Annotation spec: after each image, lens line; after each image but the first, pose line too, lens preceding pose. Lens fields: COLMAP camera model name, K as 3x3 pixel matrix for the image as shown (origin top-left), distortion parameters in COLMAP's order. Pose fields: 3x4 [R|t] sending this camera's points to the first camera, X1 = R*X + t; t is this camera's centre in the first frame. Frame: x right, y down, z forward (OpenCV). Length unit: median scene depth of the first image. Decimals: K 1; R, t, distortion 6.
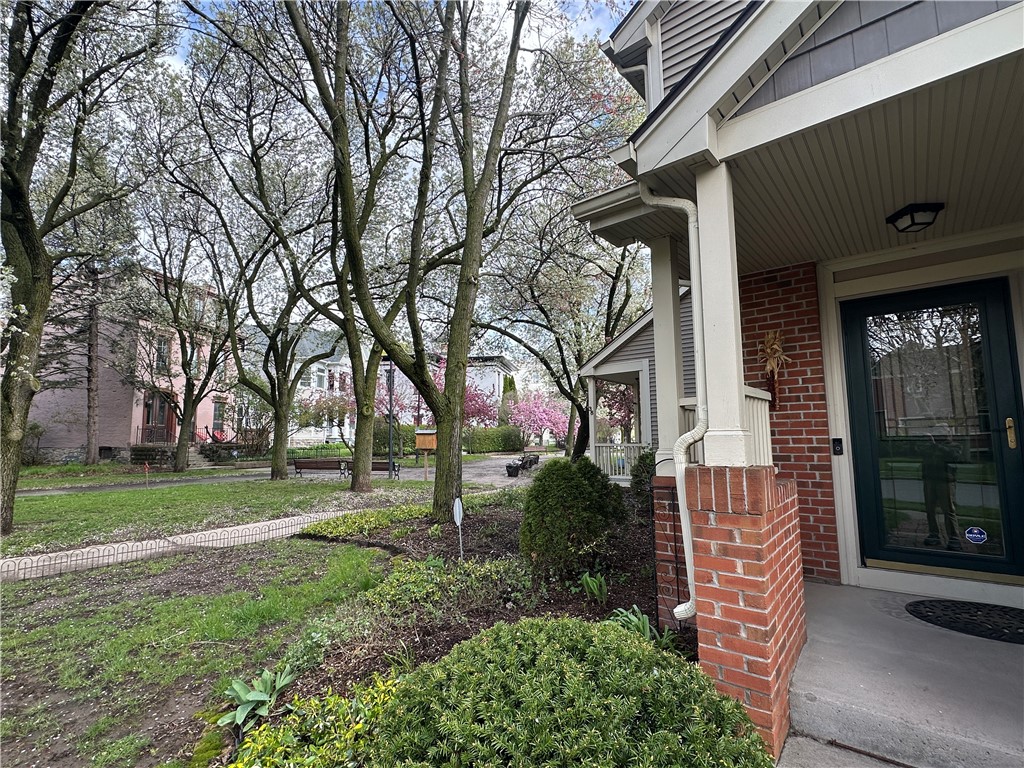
lens RADIAL K [[476.8, 0, 532.8], [0, 476.8, 385.6], [0, 0, 1]] dist [0.002880, 0.000563]
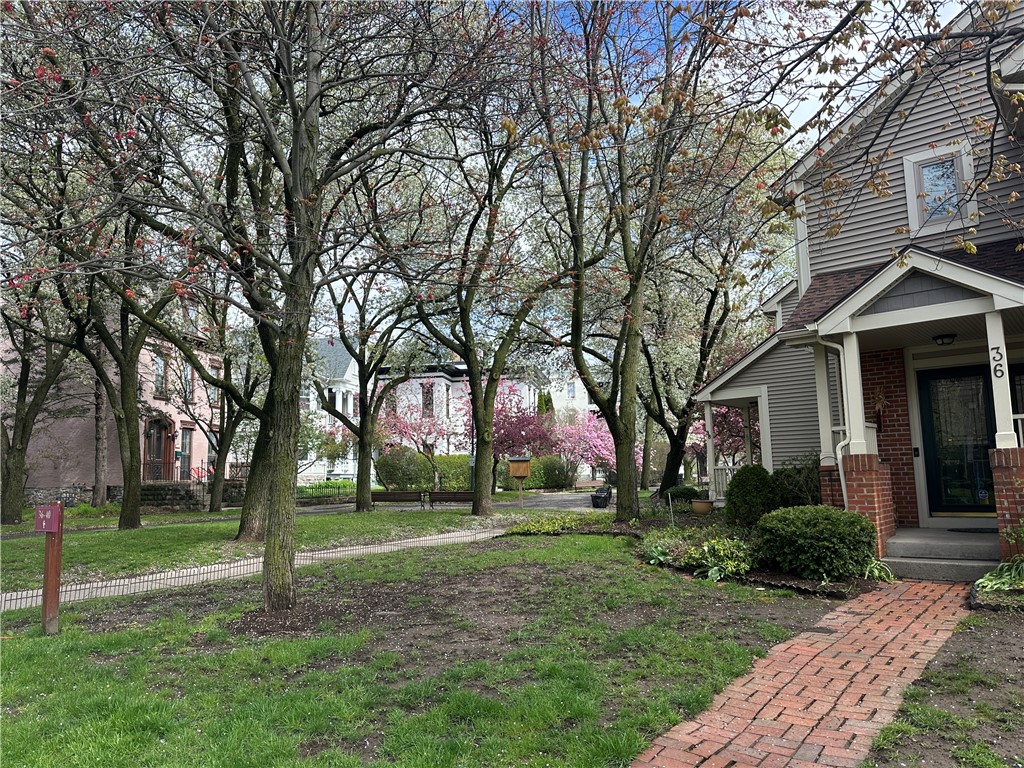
lens RADIAL K [[717.9, 0, 511.2], [0, 717.9, 390.8], [0, 0, 1]] dist [0.029314, -0.033313]
pose [[0.999623, -0.014098, -0.023575, -0.803380], [0.013816, 0.999831, -0.012106, -0.089764], [0.023742, 0.011776, 0.999649, -1.721742]]
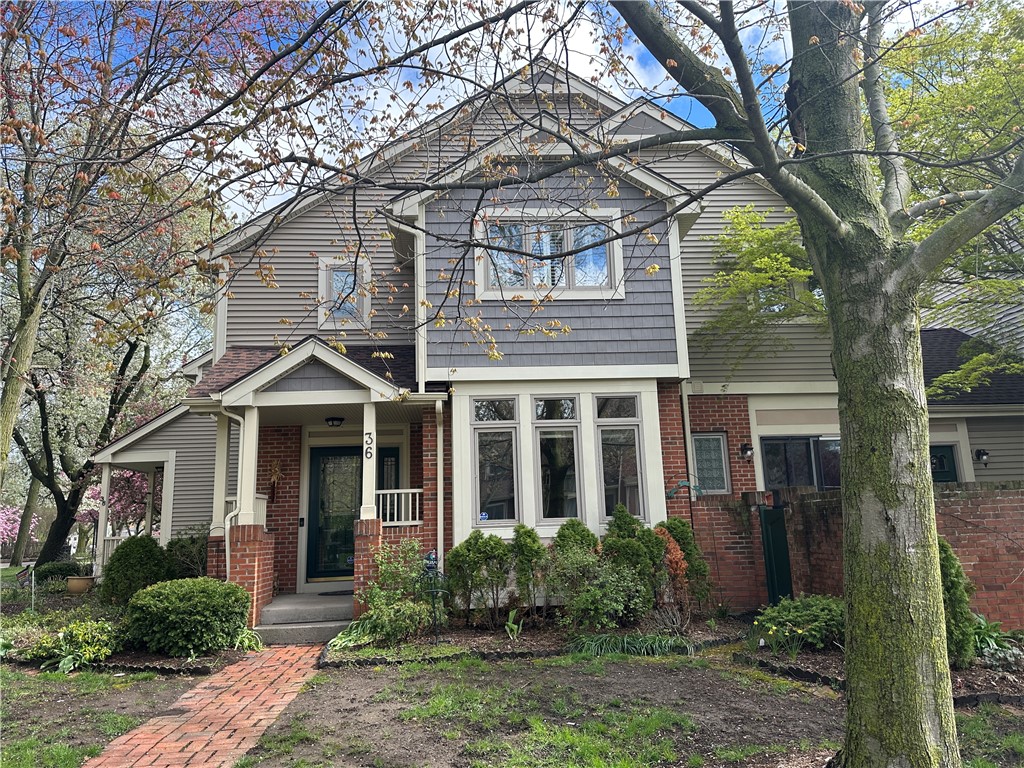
lens RADIAL K [[717.9, 0, 515.0], [0, 717.9, 379.5], [0, 0, 1]] dist [0.029314, -0.033313]
pose [[0.739470, 0.124948, 0.661493, -0.726261], [-0.048513, 0.989960, -0.132760, -0.100005], [-0.671439, 0.066081, 0.738107, -1.765516]]
